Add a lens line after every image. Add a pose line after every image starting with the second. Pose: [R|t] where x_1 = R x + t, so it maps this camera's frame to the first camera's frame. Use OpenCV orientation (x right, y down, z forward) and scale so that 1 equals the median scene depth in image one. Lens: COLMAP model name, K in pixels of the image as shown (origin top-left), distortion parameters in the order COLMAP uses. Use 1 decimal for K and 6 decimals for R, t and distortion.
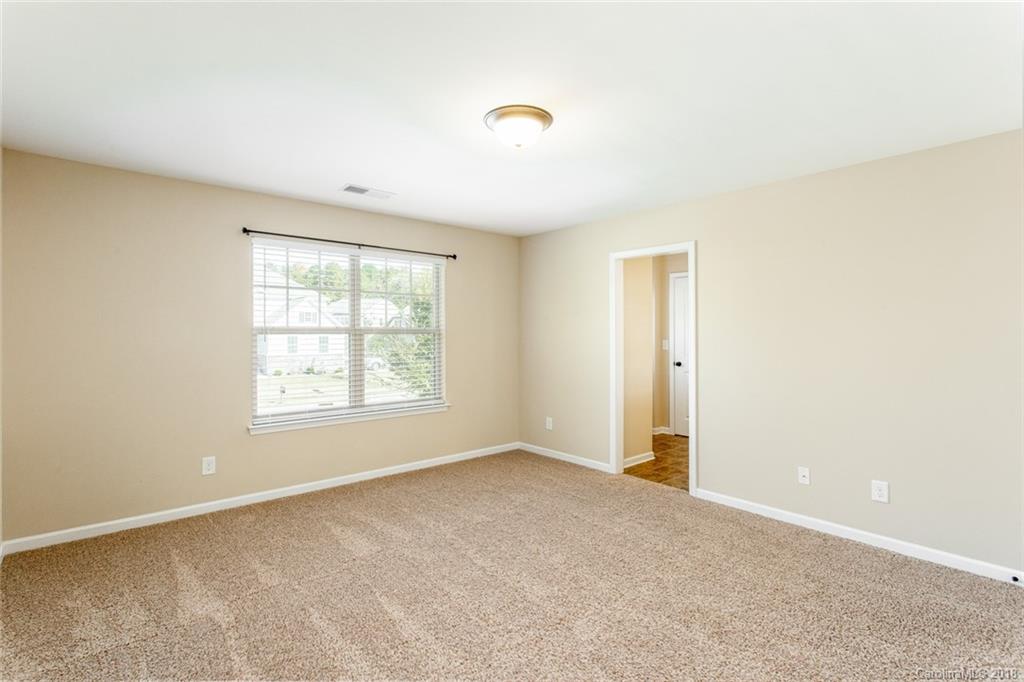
lens RADIAL K [[488.4, 0, 509.2], [0, 488.4, 335.0], [0, 0, 1]] dist [0.002440, 0.000853]
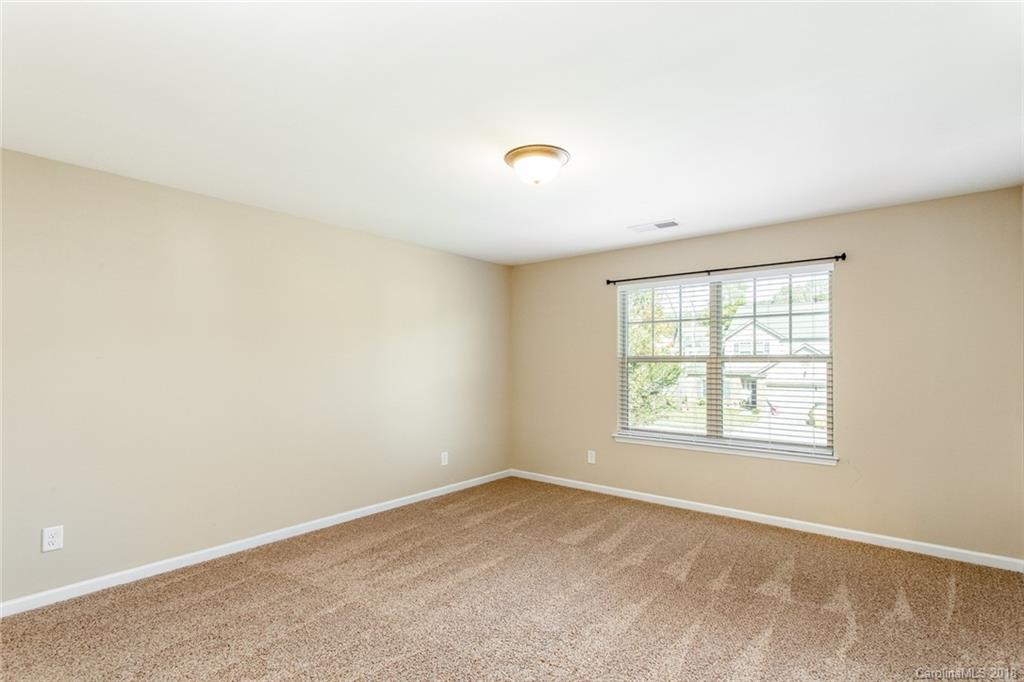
lens RADIAL K [[502.5, 0, 512.0], [0, 502.5, 341.0], [0, 0, 1]] dist [-0.001161, 0.000282]
pose [[0.163389, -0.044282, -0.985567, 0.624728], [-0.008636, 0.998890, -0.046312, 0.006628], [0.986524, 0.016078, 0.162825, 0.444995]]
